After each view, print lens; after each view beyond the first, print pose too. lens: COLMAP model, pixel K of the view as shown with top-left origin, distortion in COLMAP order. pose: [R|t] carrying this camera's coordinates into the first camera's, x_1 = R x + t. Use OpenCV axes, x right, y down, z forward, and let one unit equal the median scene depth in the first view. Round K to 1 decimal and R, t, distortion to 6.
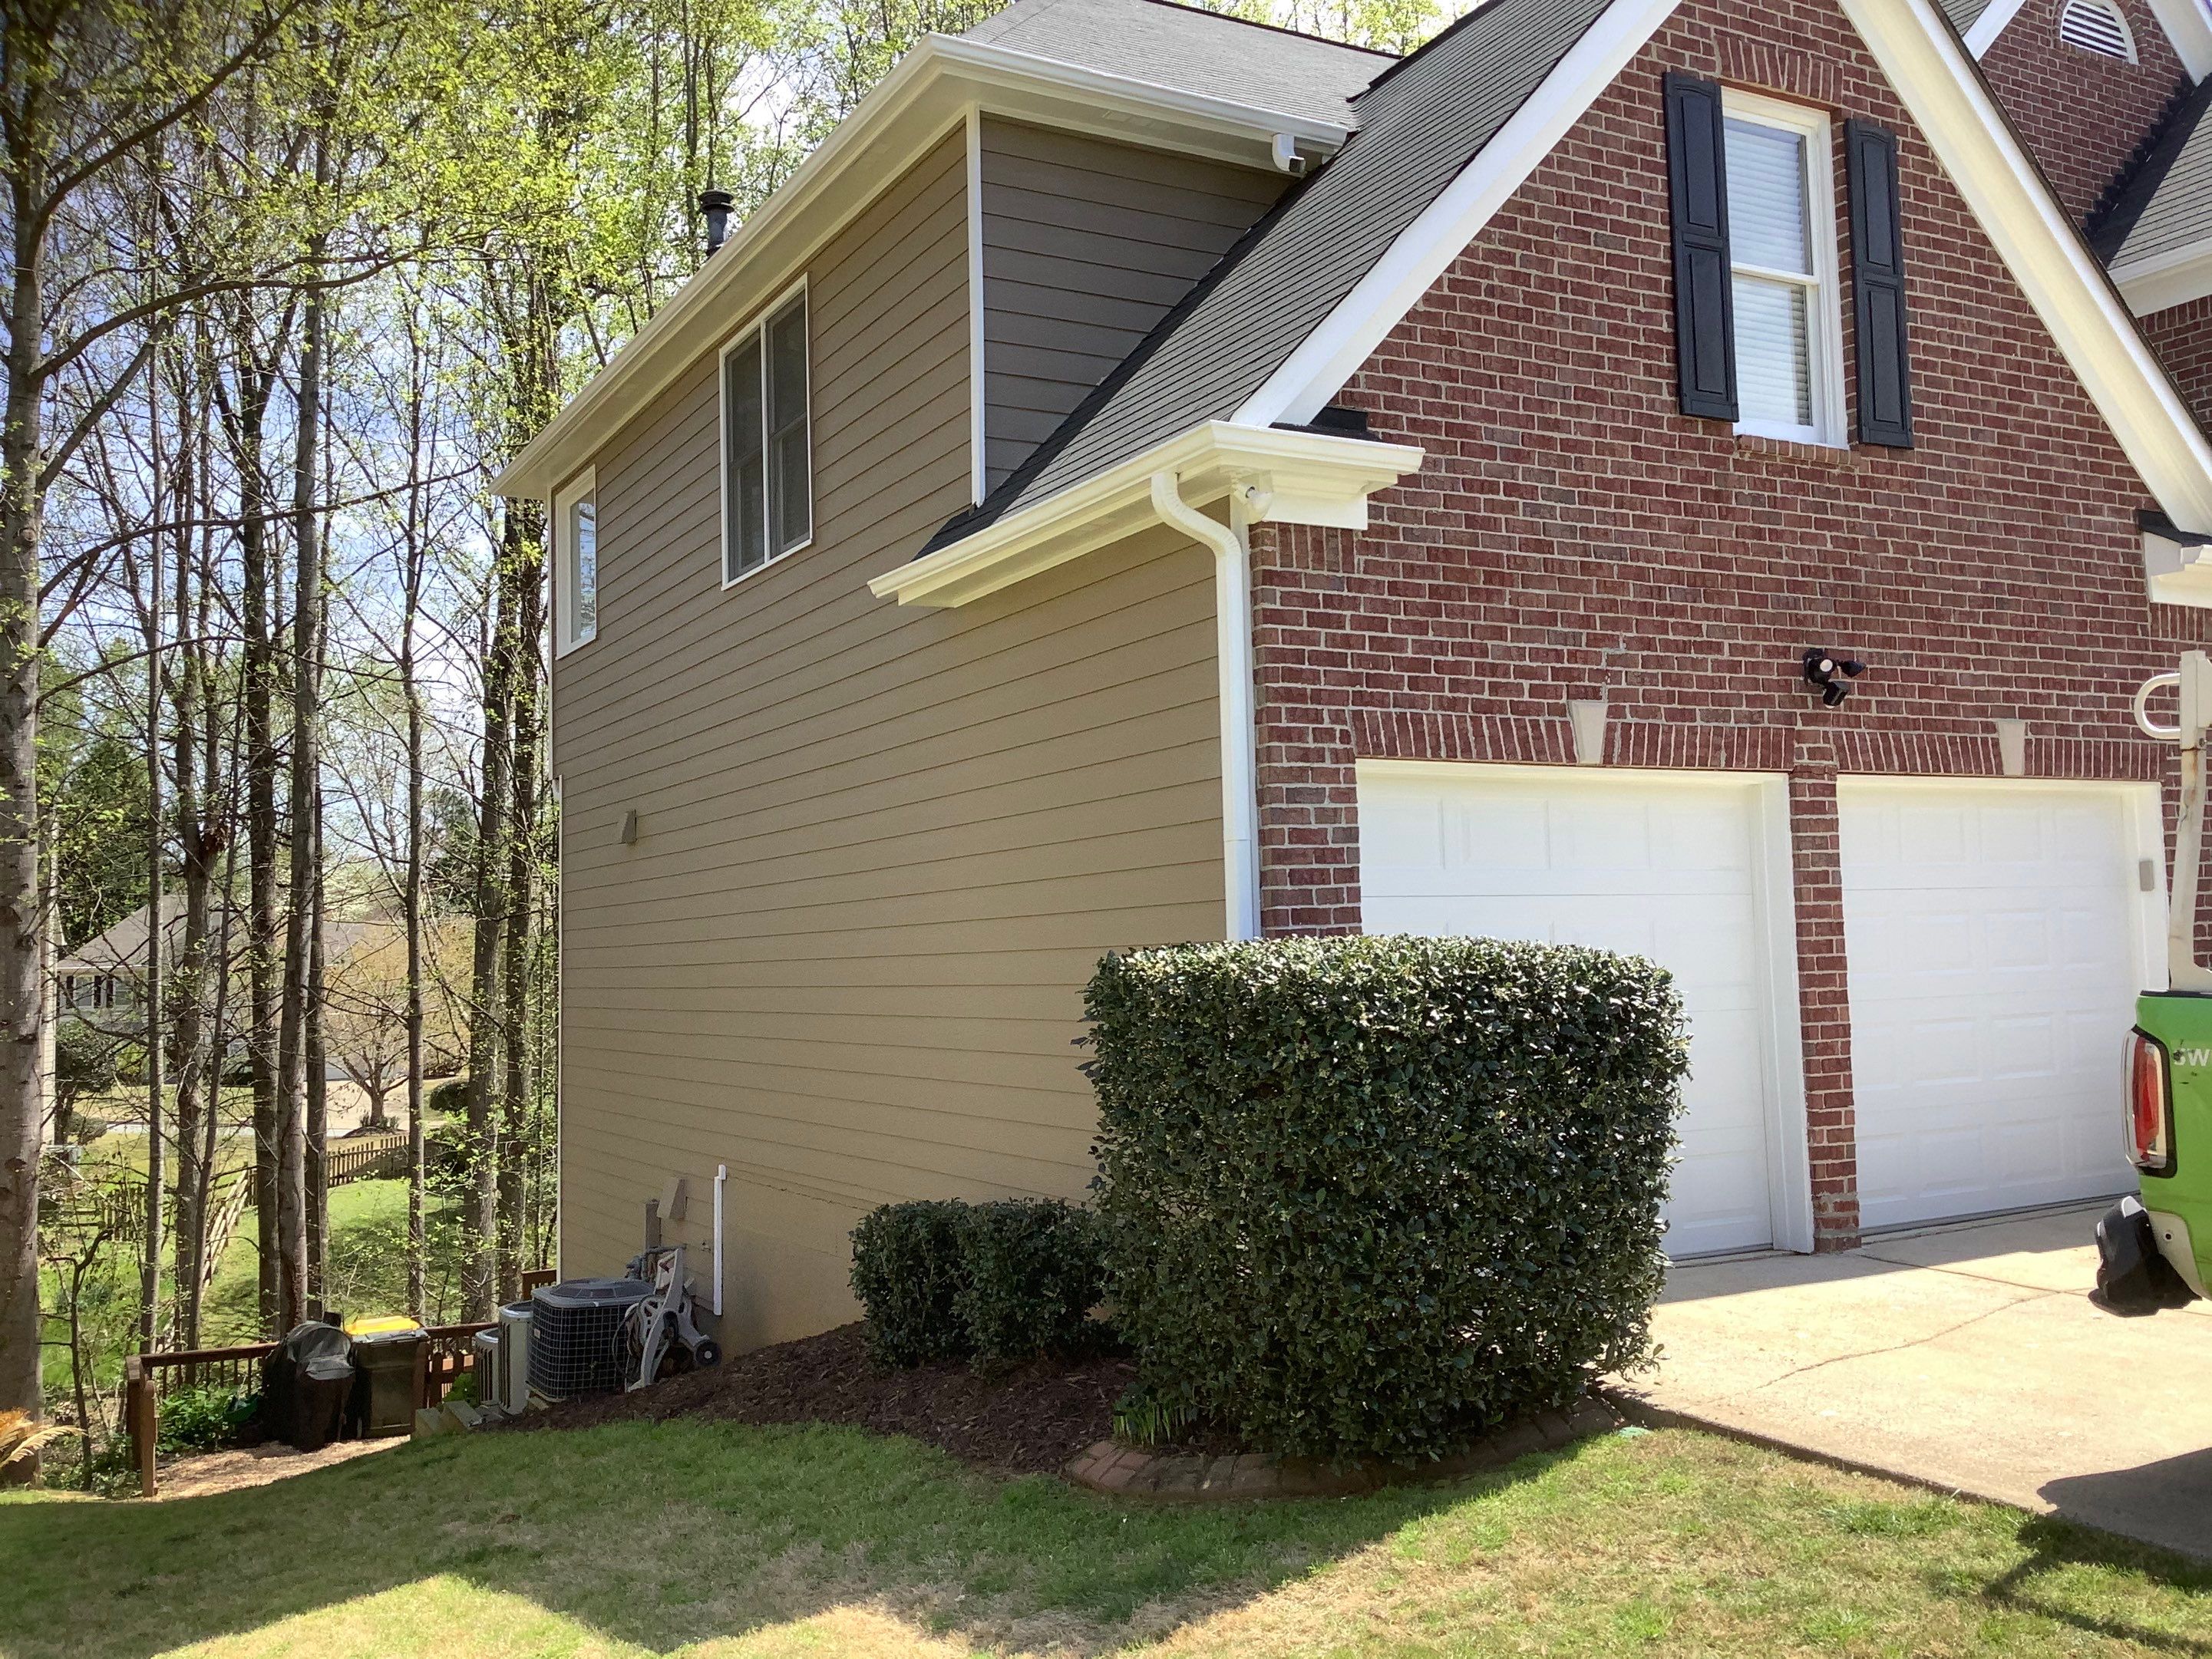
lens RADIAL K [[2007.7, 0, 1114.1], [0, 2007.7, 826.8], [0, 0, 1]] dist [0.138957, -0.273461]
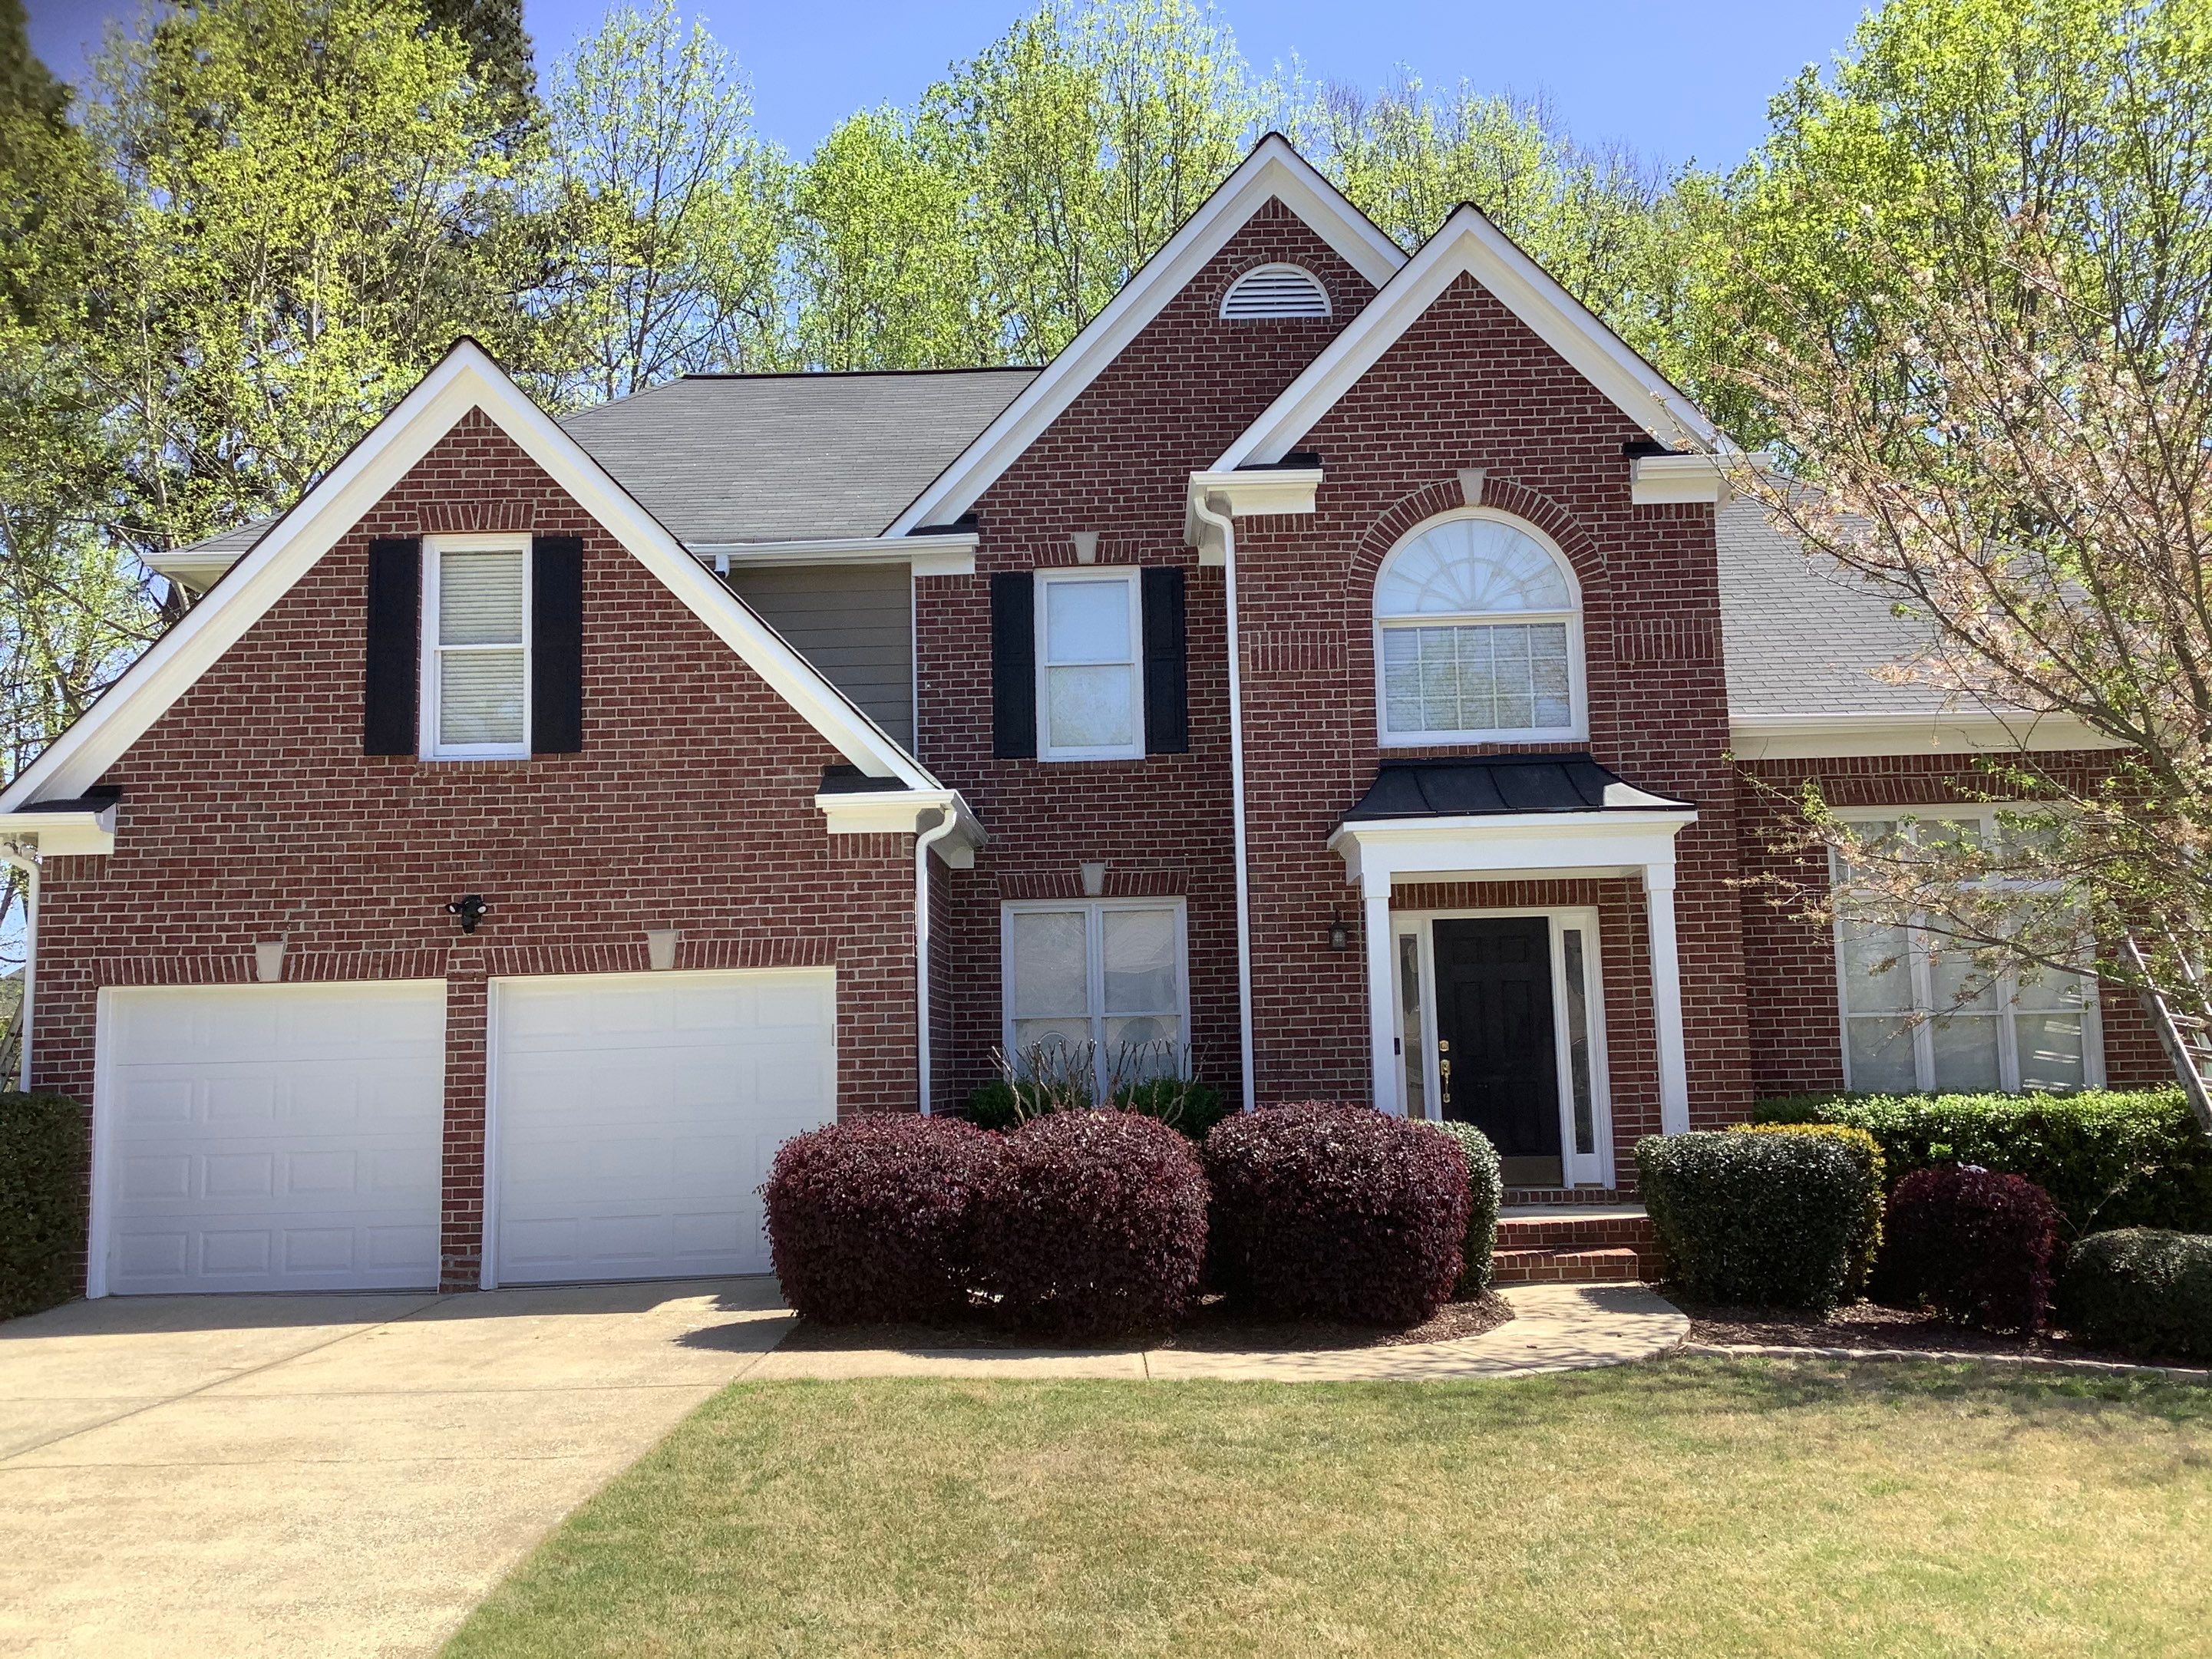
lens RADIAL K [[2007.7, 0, 1114.1], [0, 2007.7, 826.8], [0, 0, 1]] dist [0.138957, -0.273461]
pose [[0.861095, -0.053236, -0.505649, 1.590878], [0.033885, 0.998301, -0.047398, -0.052179], [0.507313, 0.023680, 0.861437, -0.073064]]
